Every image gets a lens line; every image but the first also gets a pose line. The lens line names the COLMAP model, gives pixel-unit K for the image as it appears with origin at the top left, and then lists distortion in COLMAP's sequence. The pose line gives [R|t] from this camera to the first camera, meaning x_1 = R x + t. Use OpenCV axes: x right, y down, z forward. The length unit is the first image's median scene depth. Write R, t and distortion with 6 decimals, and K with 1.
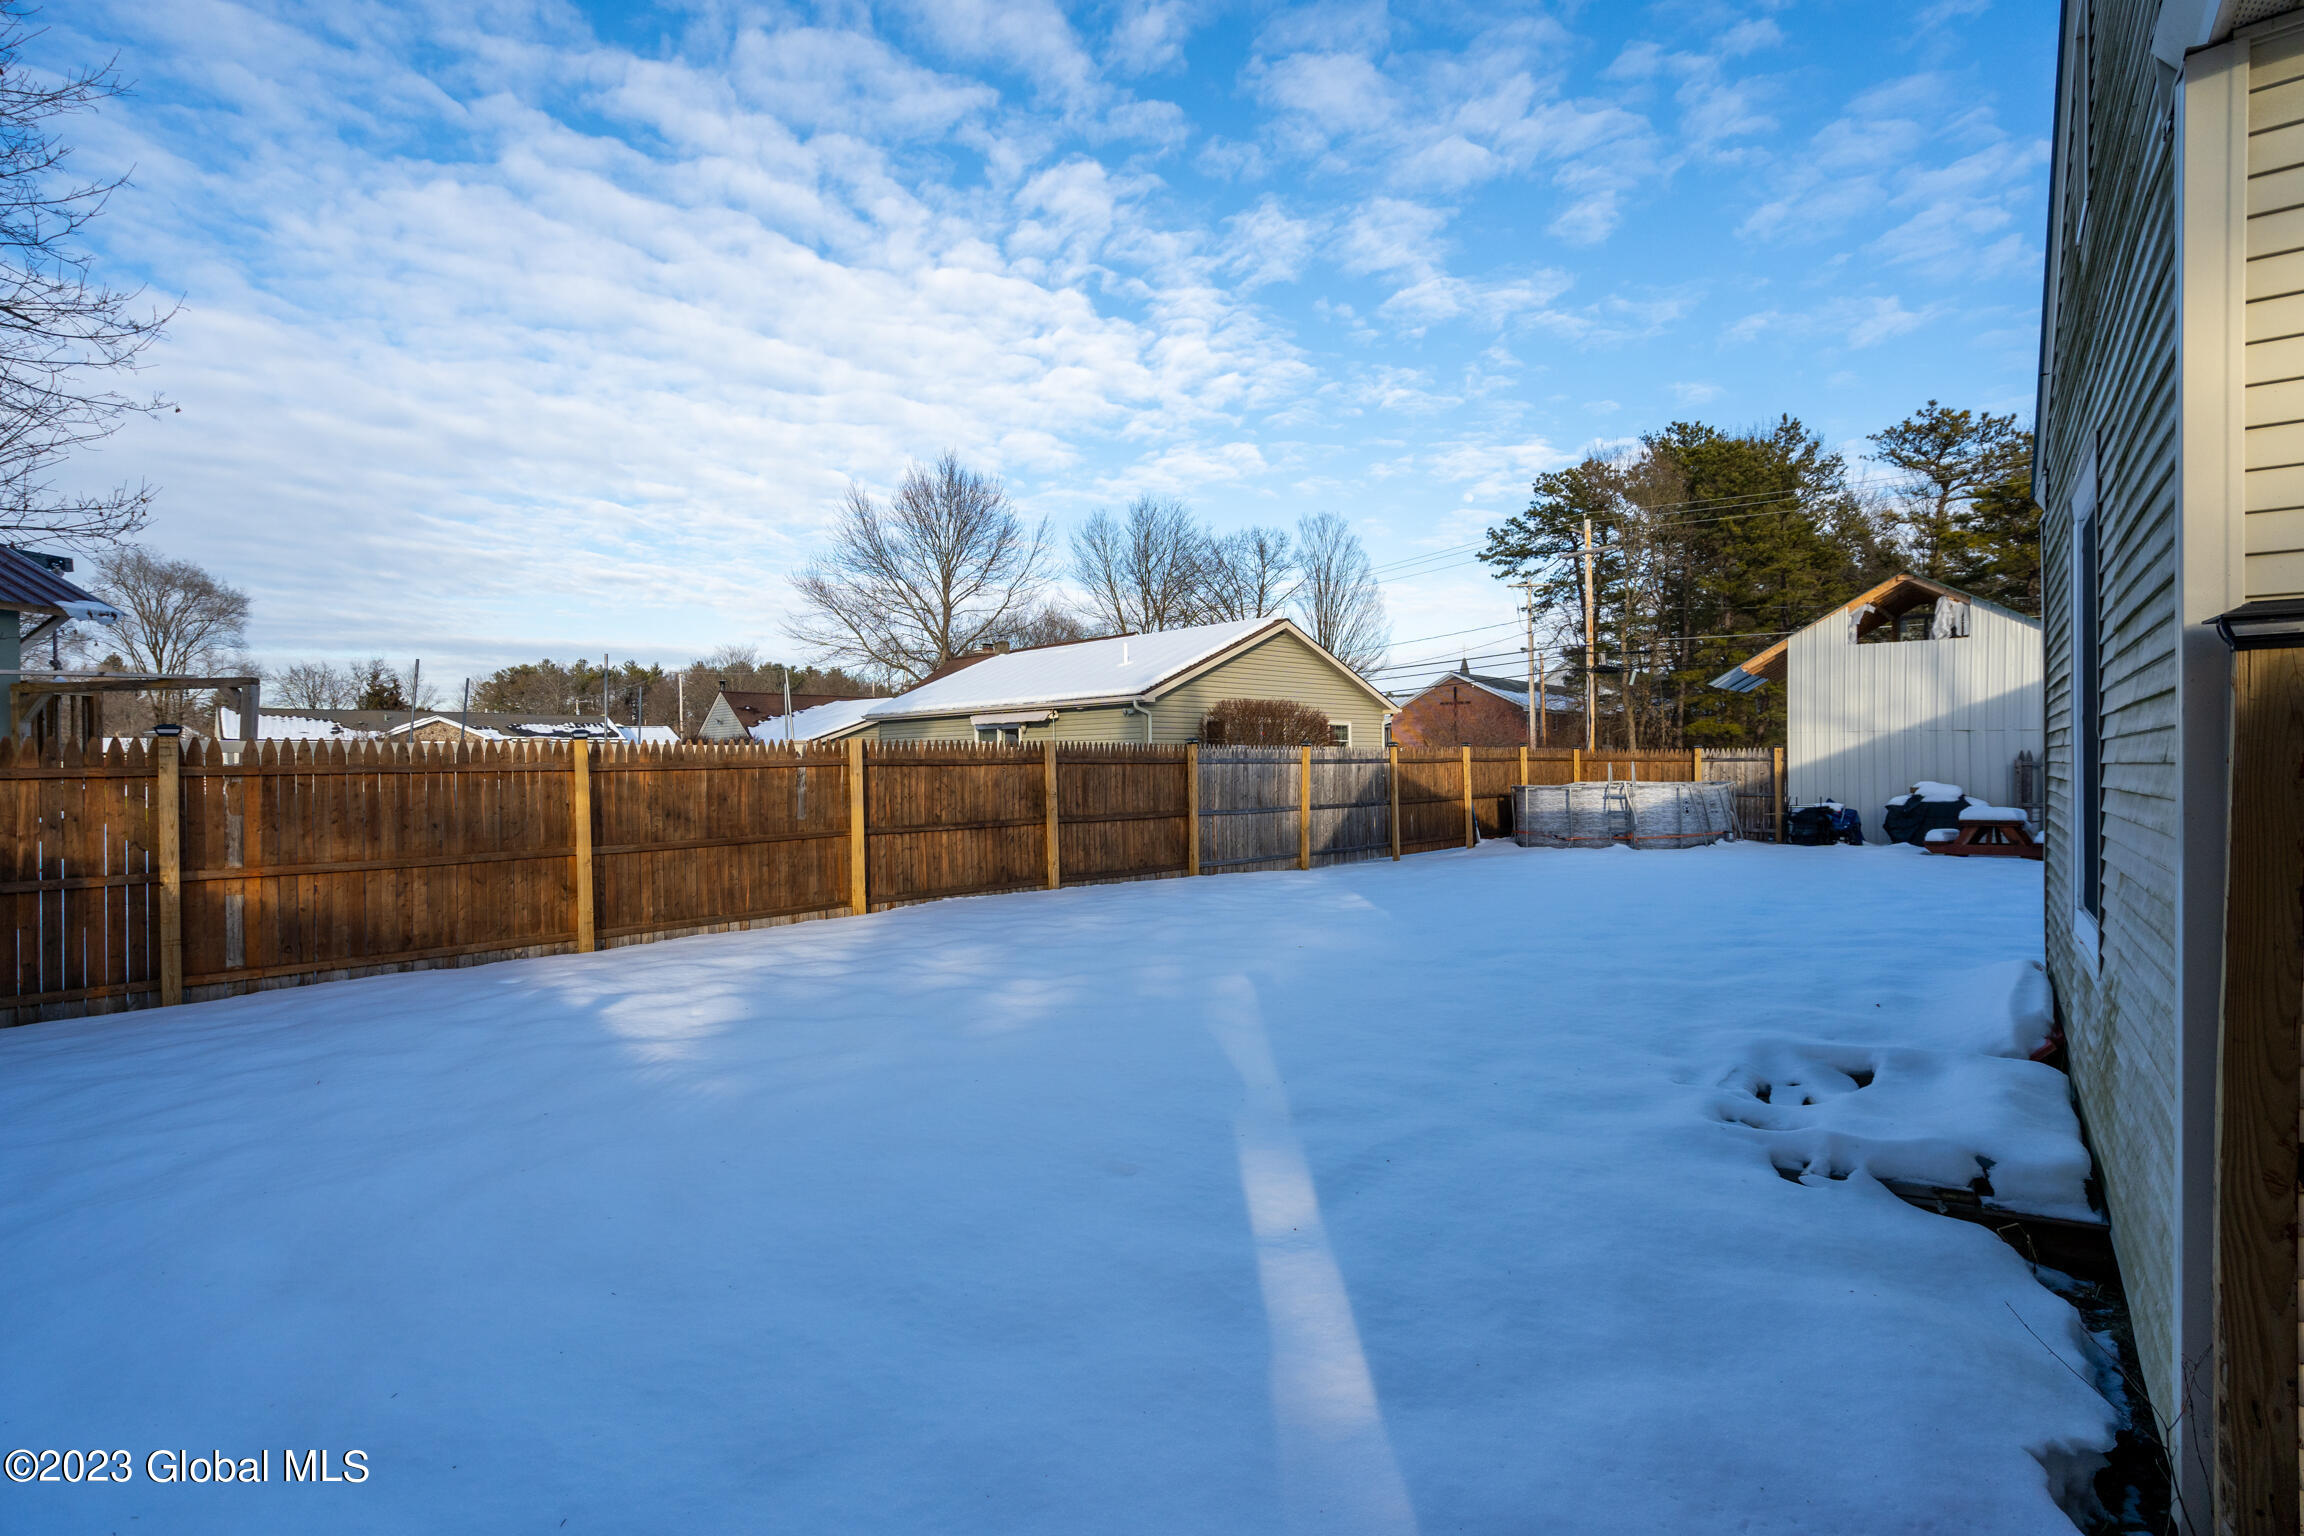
lens RADIAL K [[1066.8, 0, 1152.0], [0, 1066.8, 768.0], [0, 0, 1]] dist [0.001075, 0.000343]
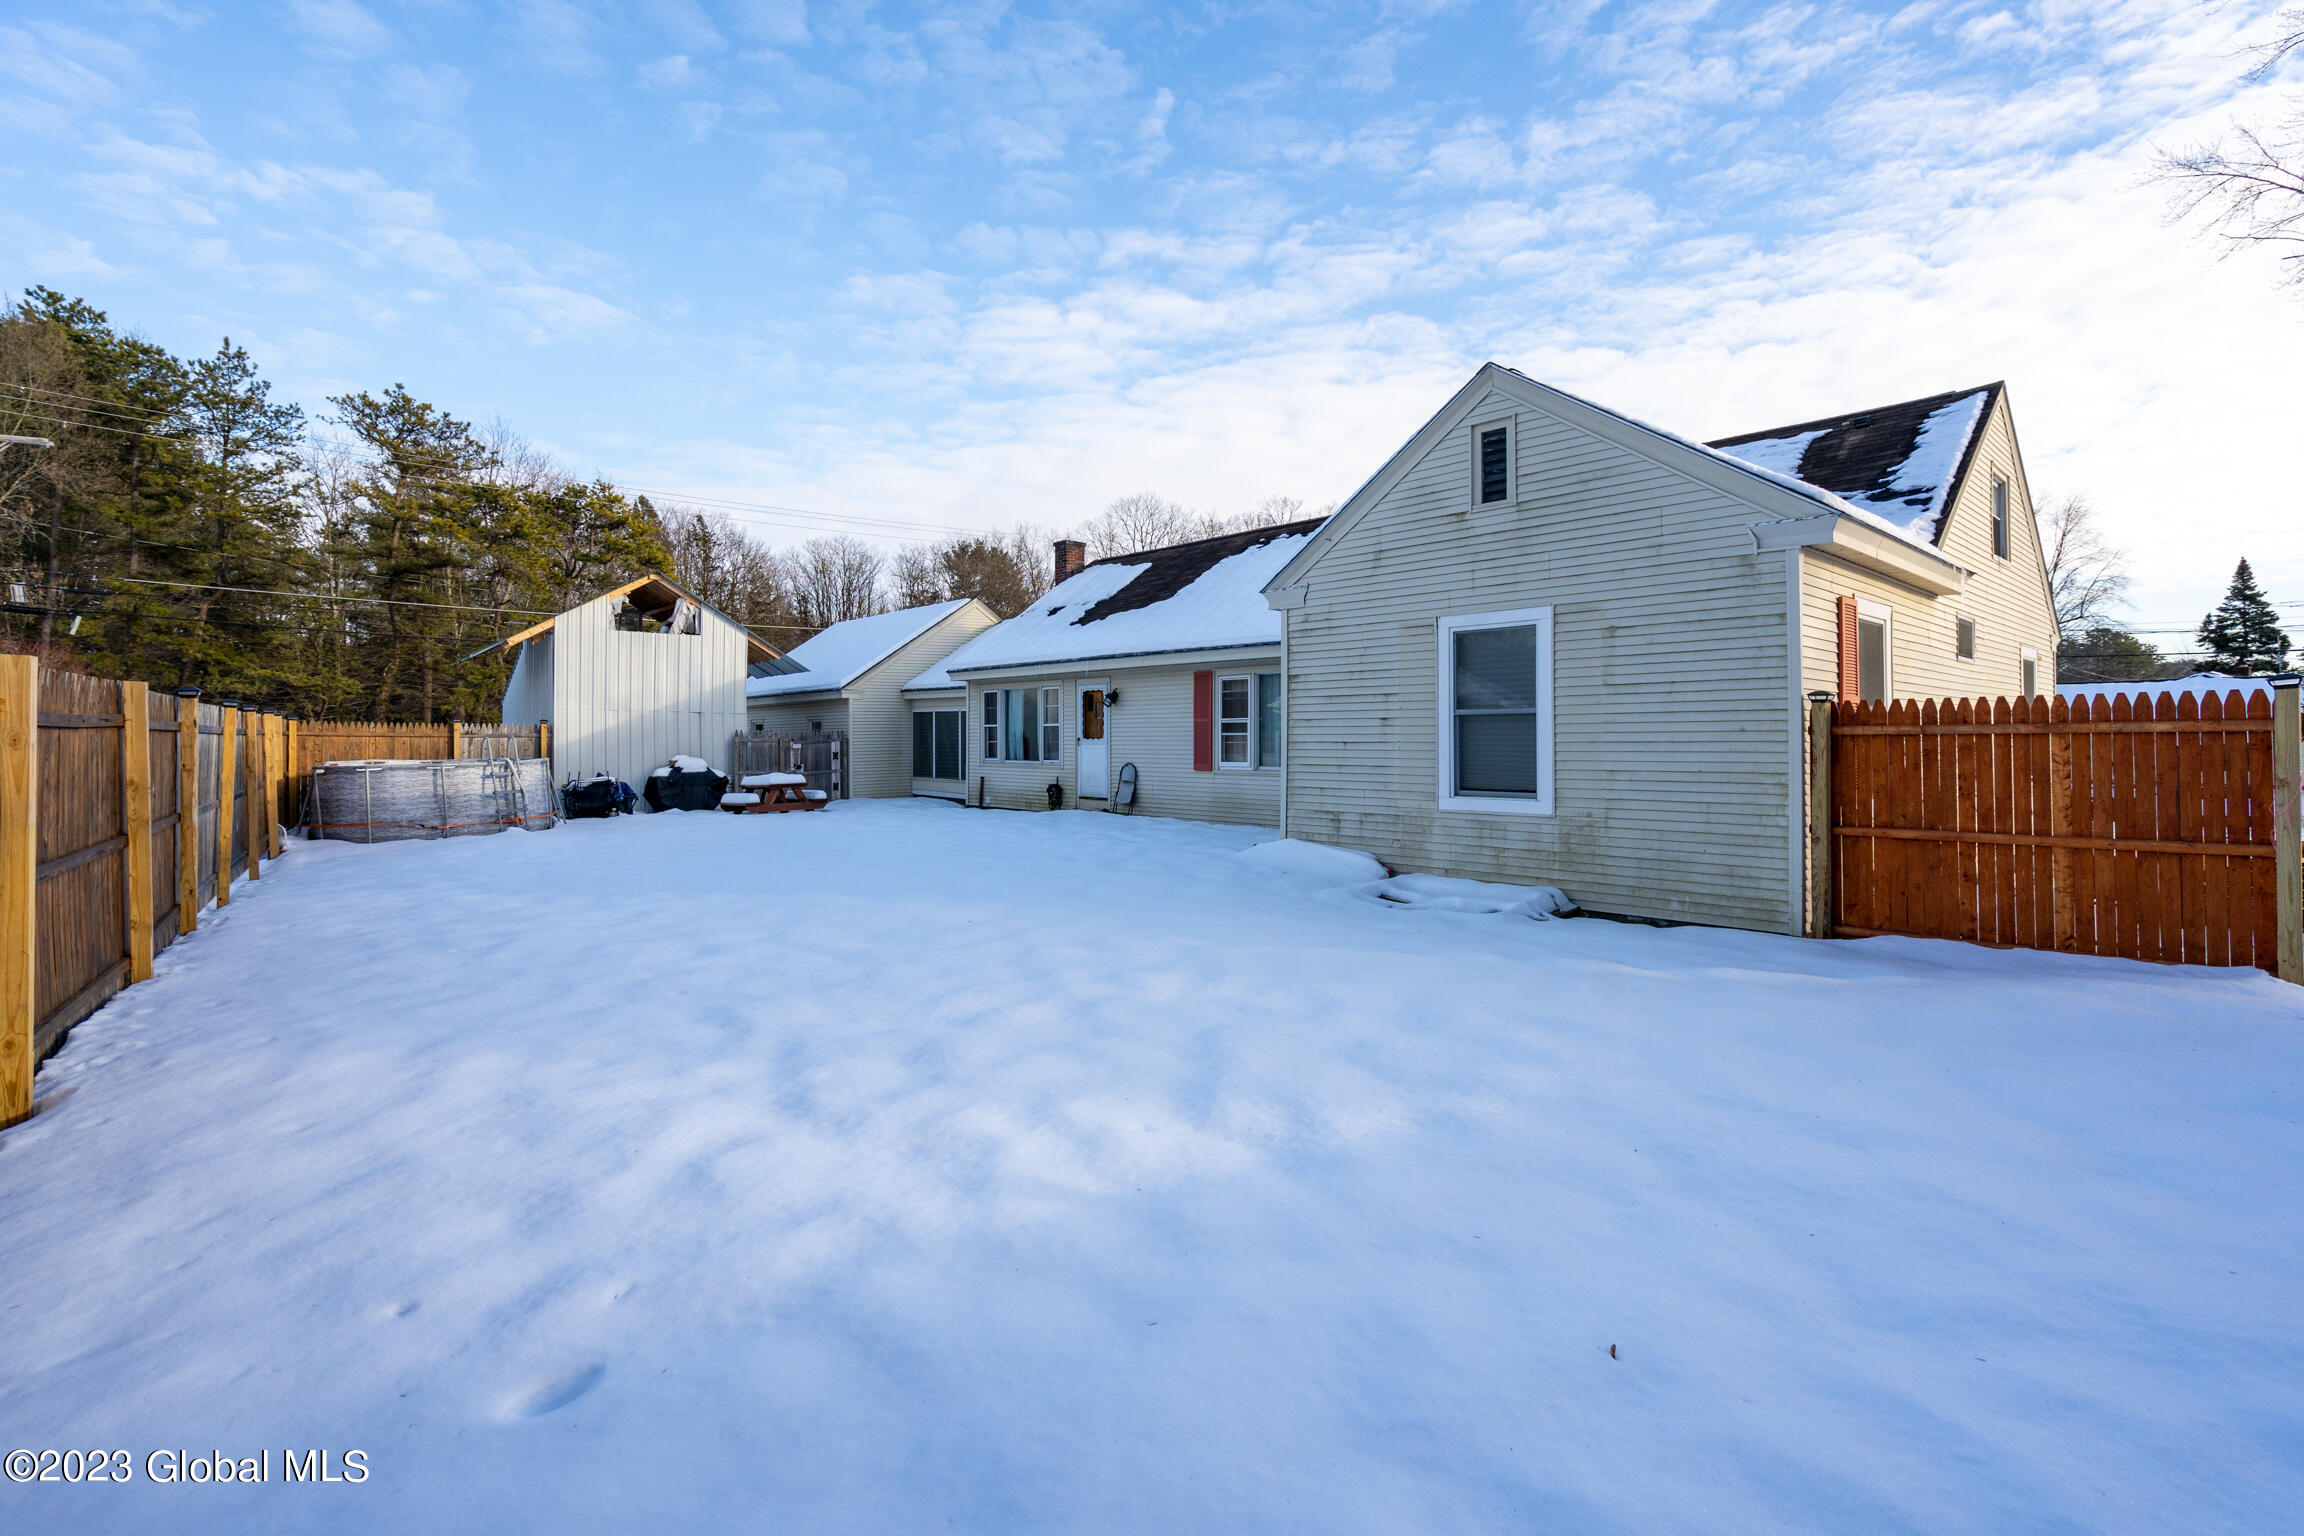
lens RADIAL K [[1073.2, 0, 1150.2], [0, 1073.2, 726.2], [0, 0, 1]] dist [-0.000205, 0.000002]
pose [[0.150157, 0.017614, 0.988505, -0.342527], [0.002801, 0.999830, -0.018241, 0.003399], [-0.988658, 0.005508, 0.150082, 0.297346]]
